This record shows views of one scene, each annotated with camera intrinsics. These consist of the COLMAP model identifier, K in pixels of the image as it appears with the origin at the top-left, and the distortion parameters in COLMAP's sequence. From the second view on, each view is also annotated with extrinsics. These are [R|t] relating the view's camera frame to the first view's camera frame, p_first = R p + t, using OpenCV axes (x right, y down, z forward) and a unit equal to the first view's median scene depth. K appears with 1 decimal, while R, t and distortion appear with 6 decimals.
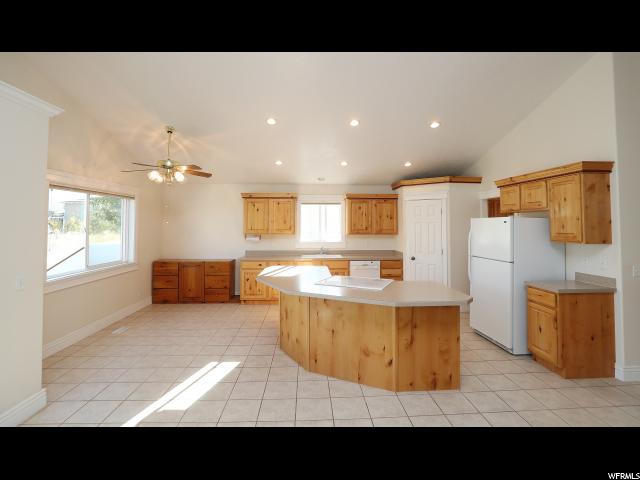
lens RADIAL K [[294.0, 0, 319.3], [0, 294.0, 216.8], [0, 0, 1]] dist [-0.025945, 0.000039]
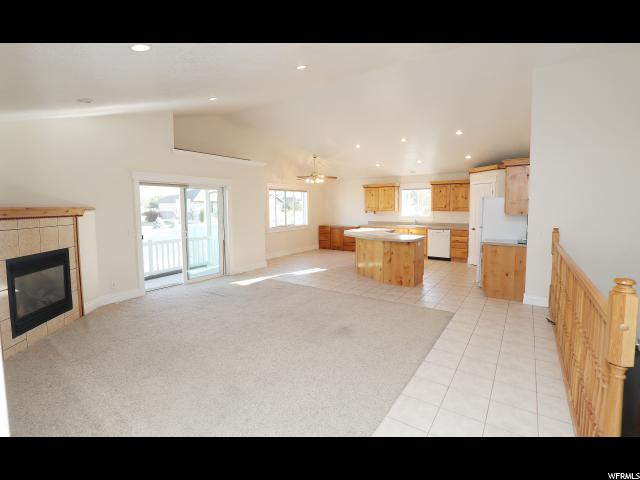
lens RADIAL K [[294.0, 0, 332.5], [0, 294.0, 224.7], [0, 0, 1]] dist [-0.025945, 0.000039]
pose [[0.805620, 0.029100, -0.591718, 0.571162], [0.023916, 0.996381, 0.081561, 0.001030], [0.591950, -0.079859, 0.802008, -0.411819]]
